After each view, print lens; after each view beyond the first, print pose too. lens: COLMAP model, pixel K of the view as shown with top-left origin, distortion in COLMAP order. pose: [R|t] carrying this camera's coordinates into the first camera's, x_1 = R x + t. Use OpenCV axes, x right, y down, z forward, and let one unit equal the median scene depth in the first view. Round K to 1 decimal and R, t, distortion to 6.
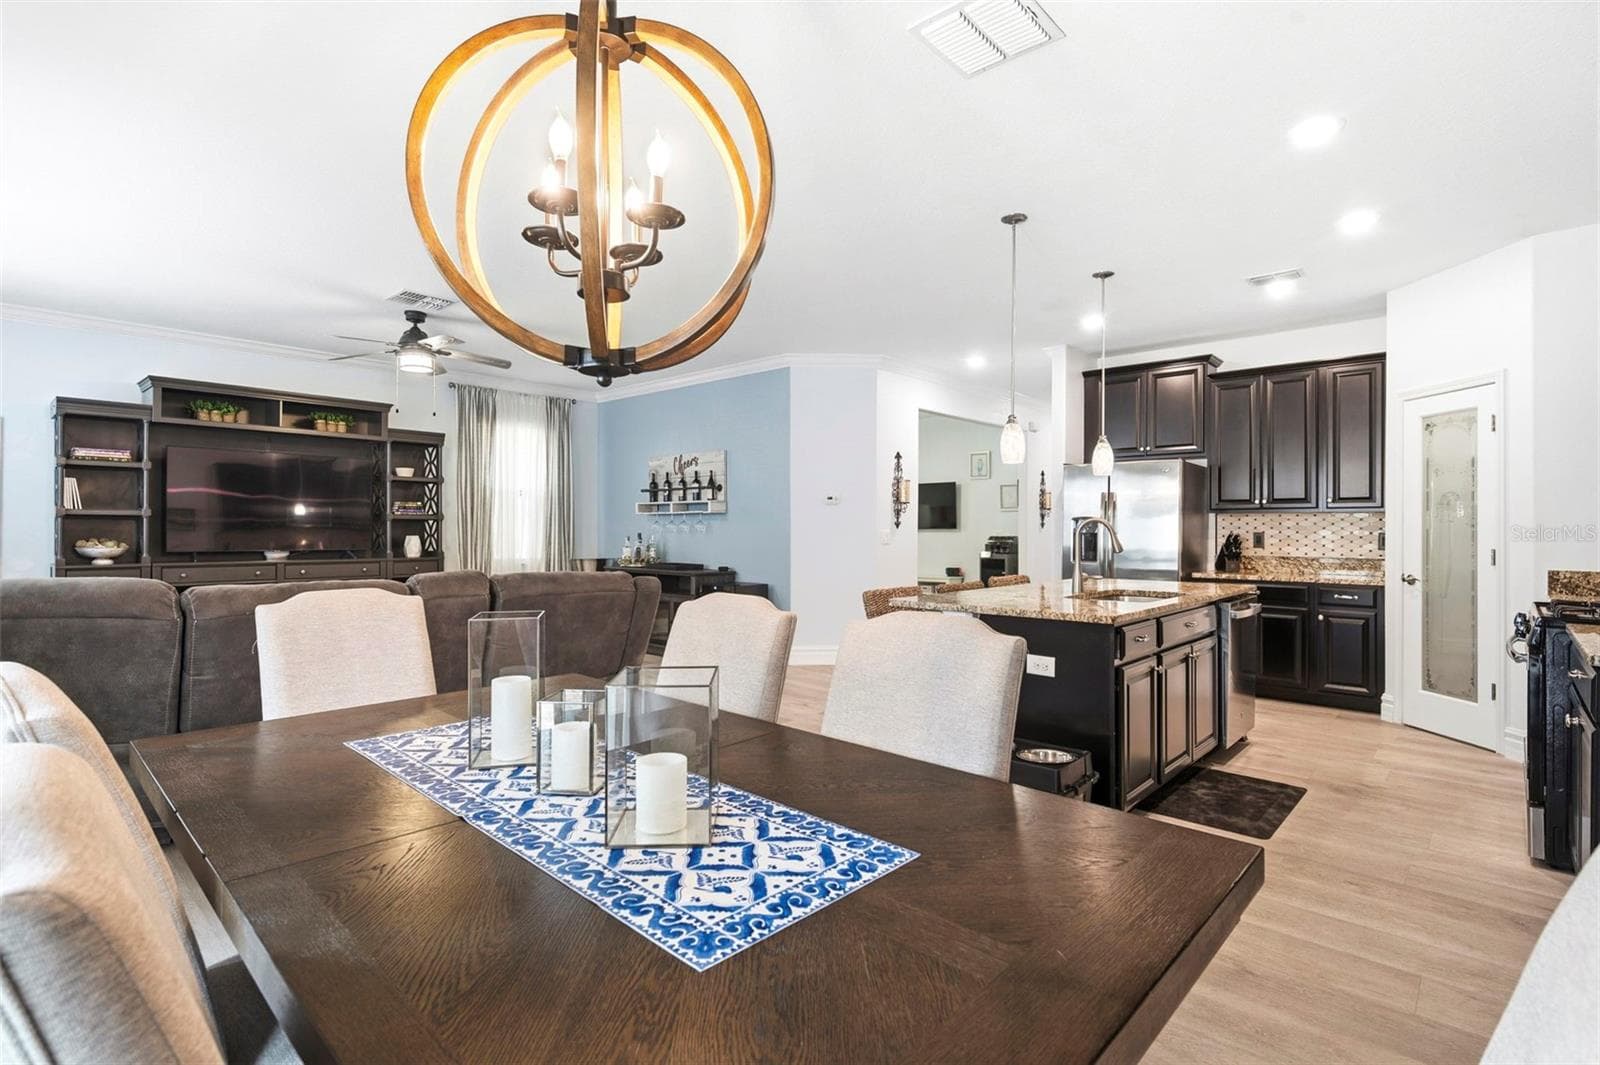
lens RADIAL K [[749.8, 0, 807.0], [0, 749.8, 527.5], [0, 0, 1]] dist [-0.002309, -0.000495]
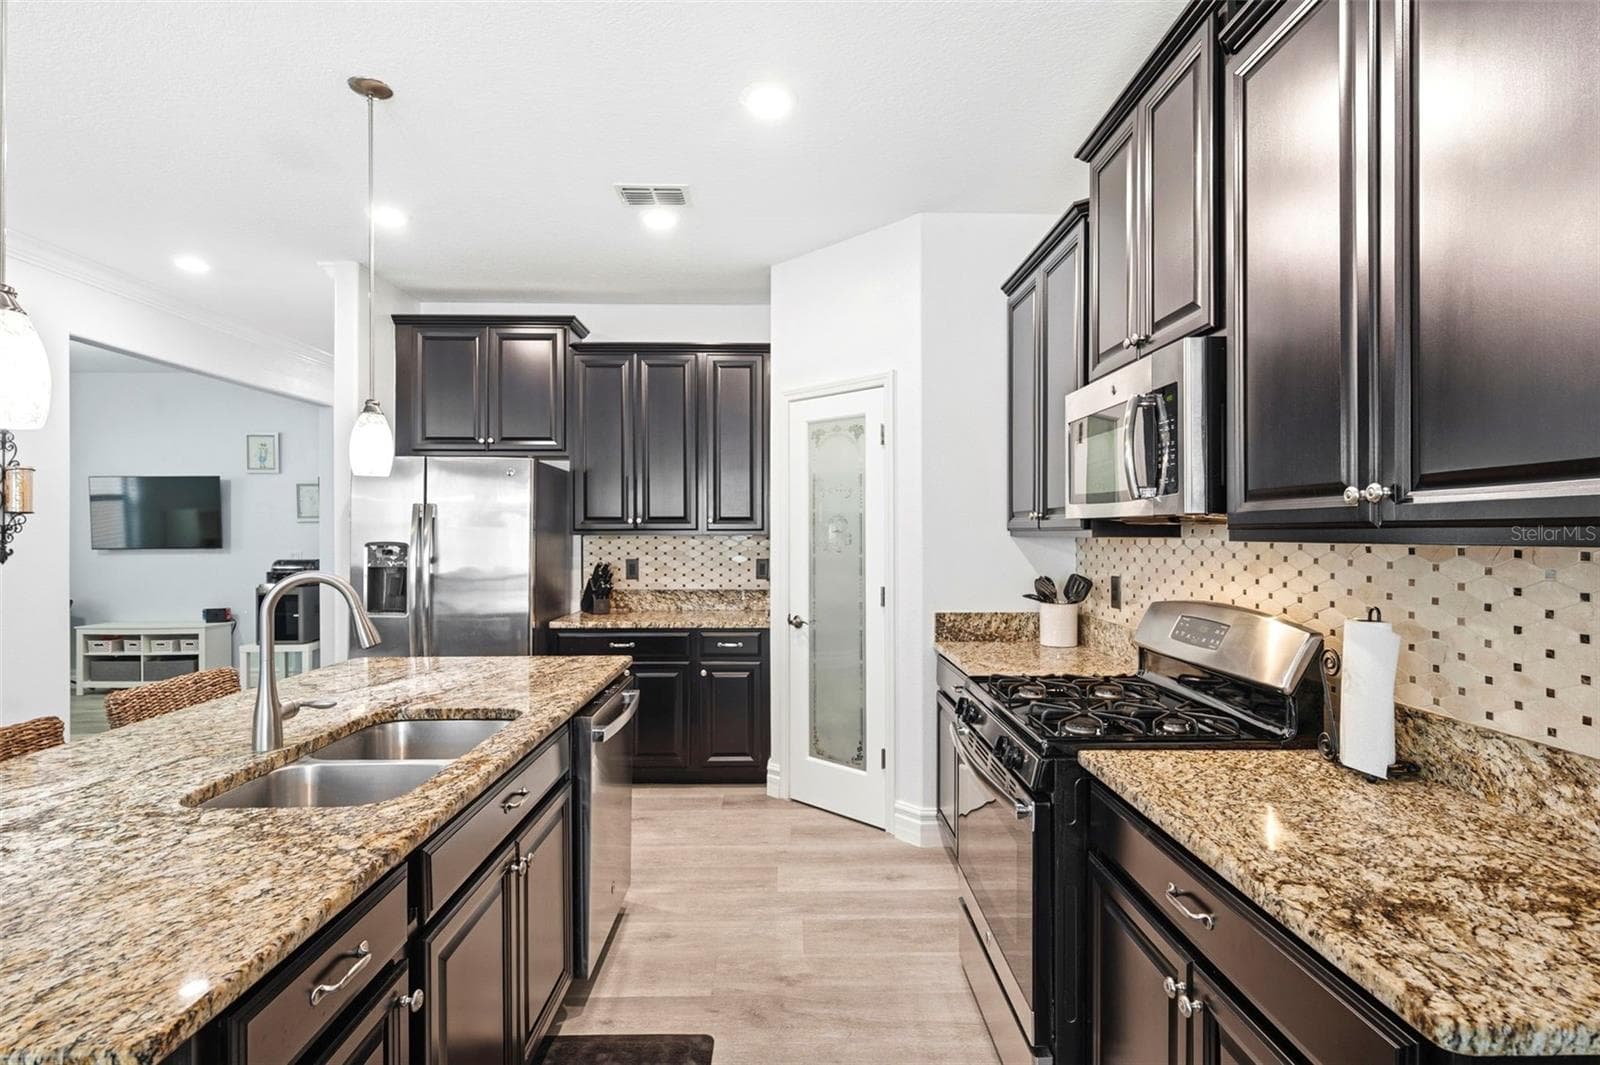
lens RADIAL K [[773.0, 0, 800.0], [0, 773.0, 532.5], [0, 0, 1]] dist [-0.000343, 0.000301]
pose [[0.723739, -0.004693, 0.690057, 0.195154], [0.002734, 0.999989, 0.003934, -0.026116], [-0.690068, -0.000960, 0.723744, 0.332428]]
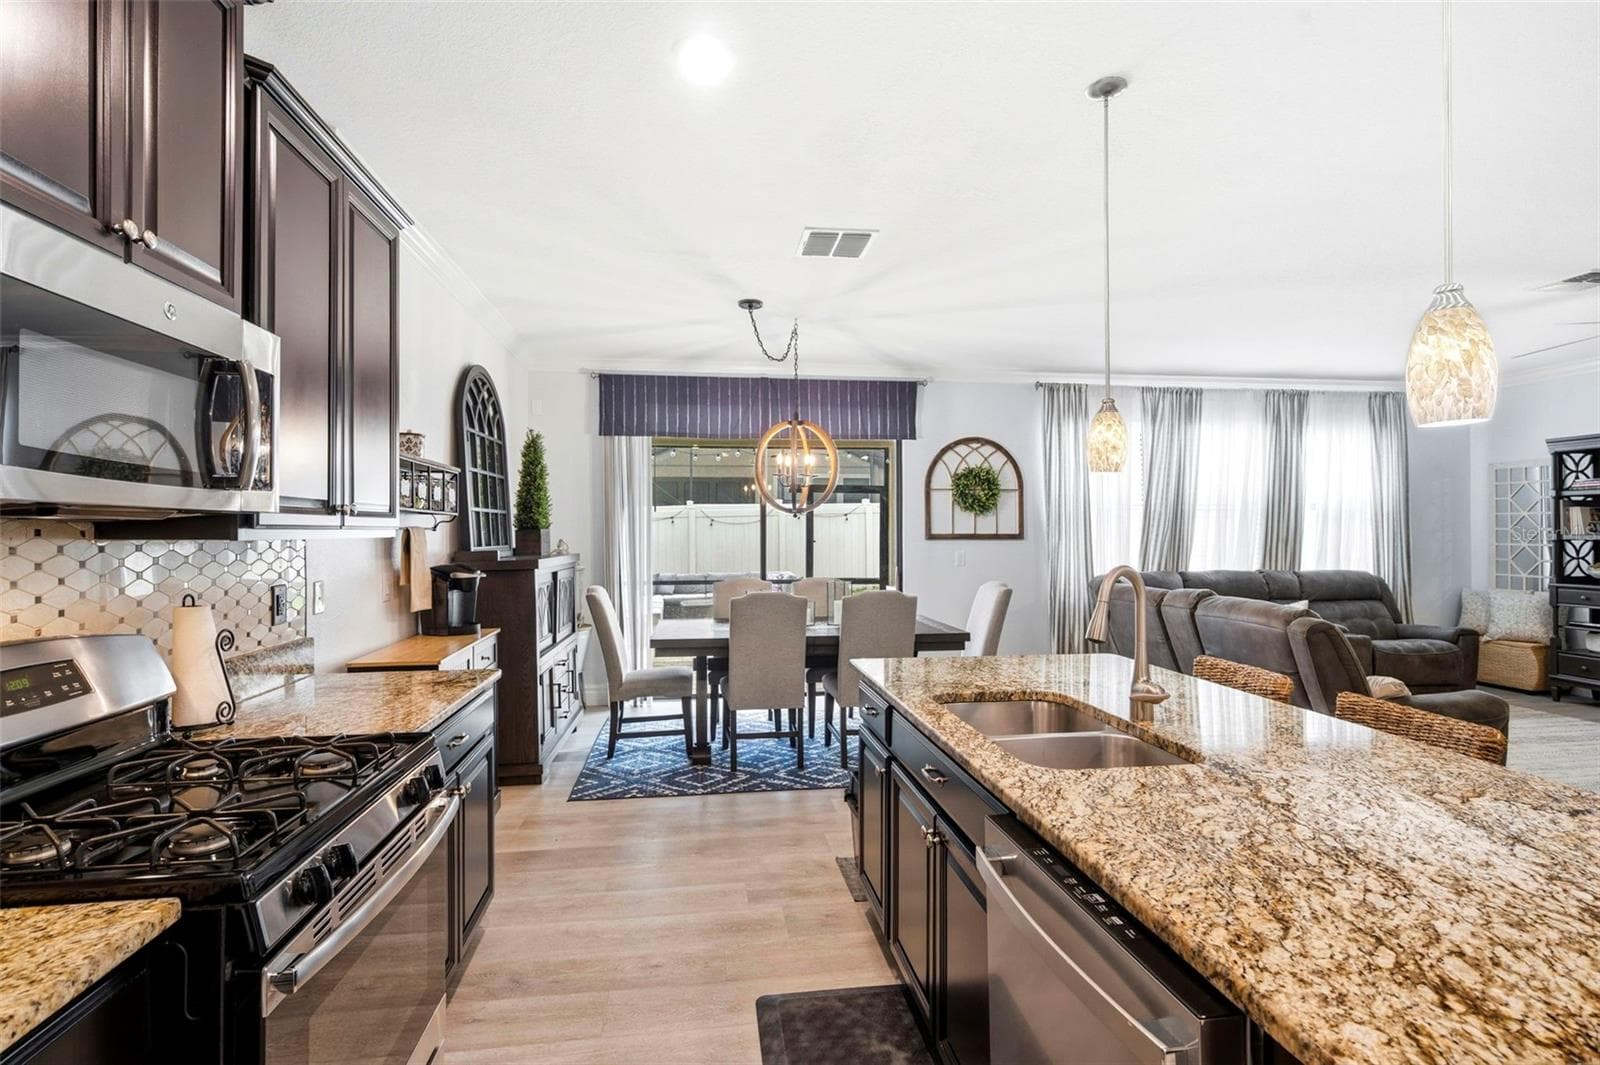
lens RADIAL K [[769.7, 0, 801.5], [0, 769.7, 524.4], [0, 0, 1]] dist [-0.001270, -0.000002]
pose [[-0.634939, -0.007062, -0.772530, 0.637785], [0.003096, 0.999927, -0.011685, -0.023071], [0.772556, -0.009811, -0.634871, 0.817640]]
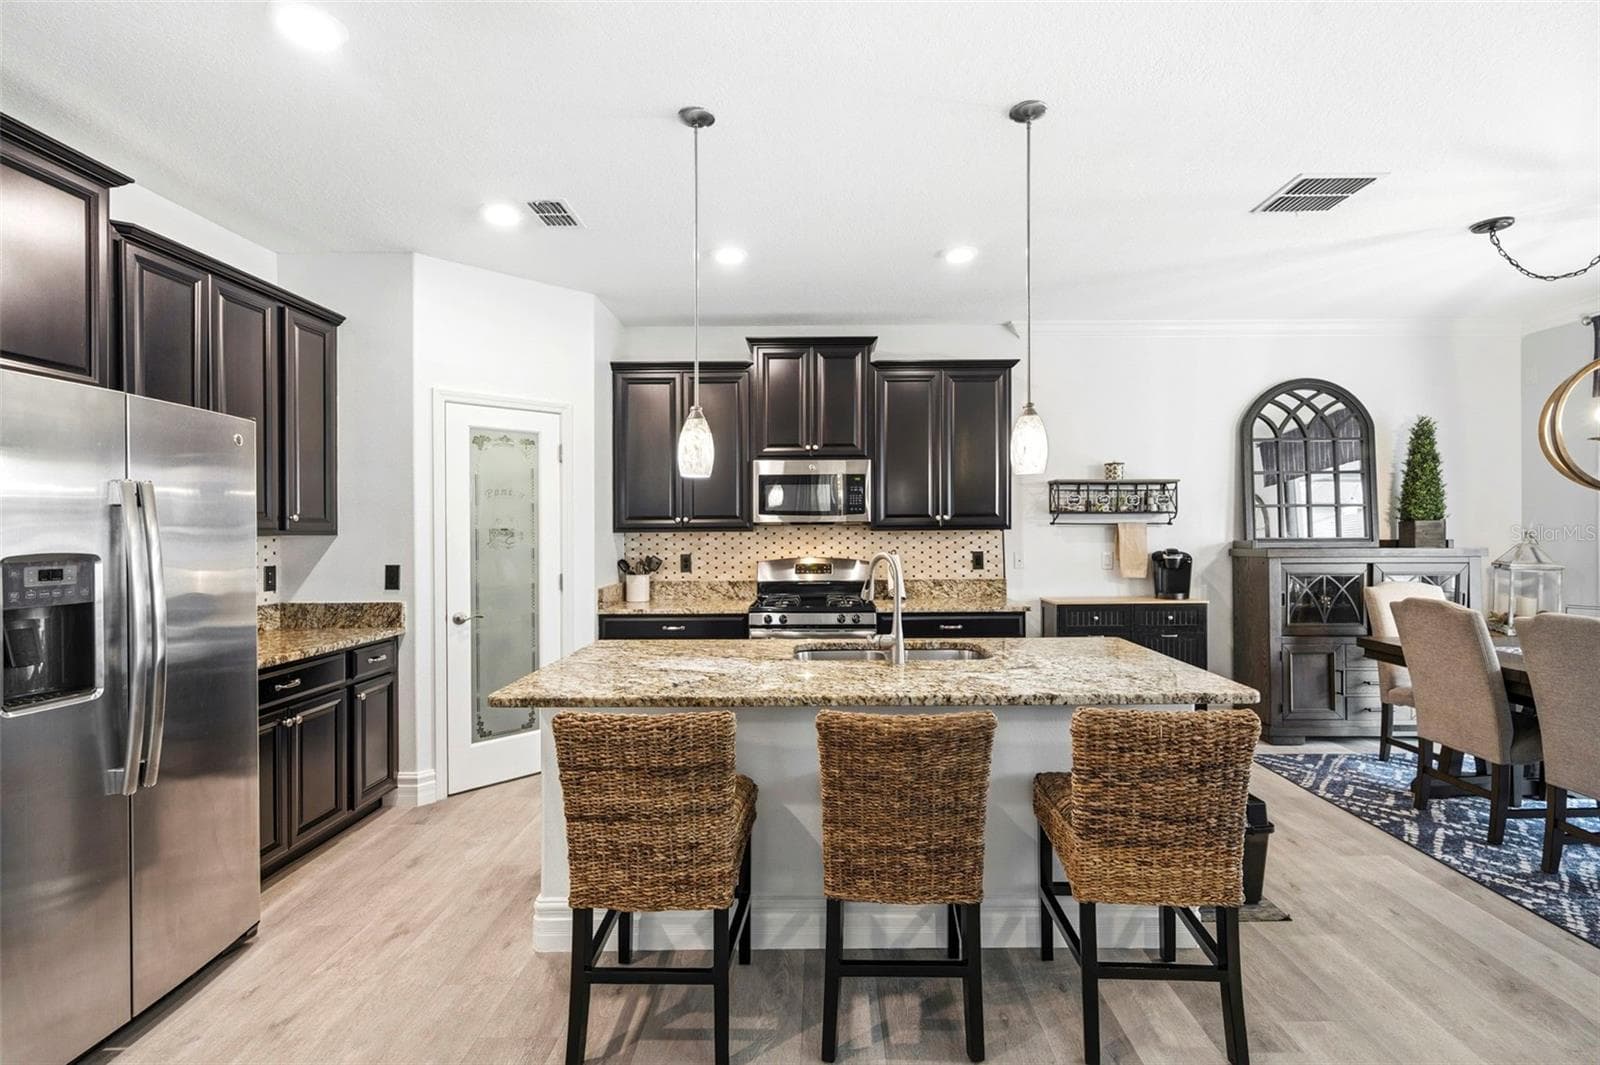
lens RADIAL K [[731.5, 0, 817.7], [0, 731.5, 536.5], [0, 0, 1]] dist [-0.001532, 0.000274]
pose [[-0.675388, -0.005741, 0.737440, -0.058341], [0.004984, 0.999911, 0.012349, -0.025415], [-0.737446, 0.012016, -0.675299, 1.073100]]
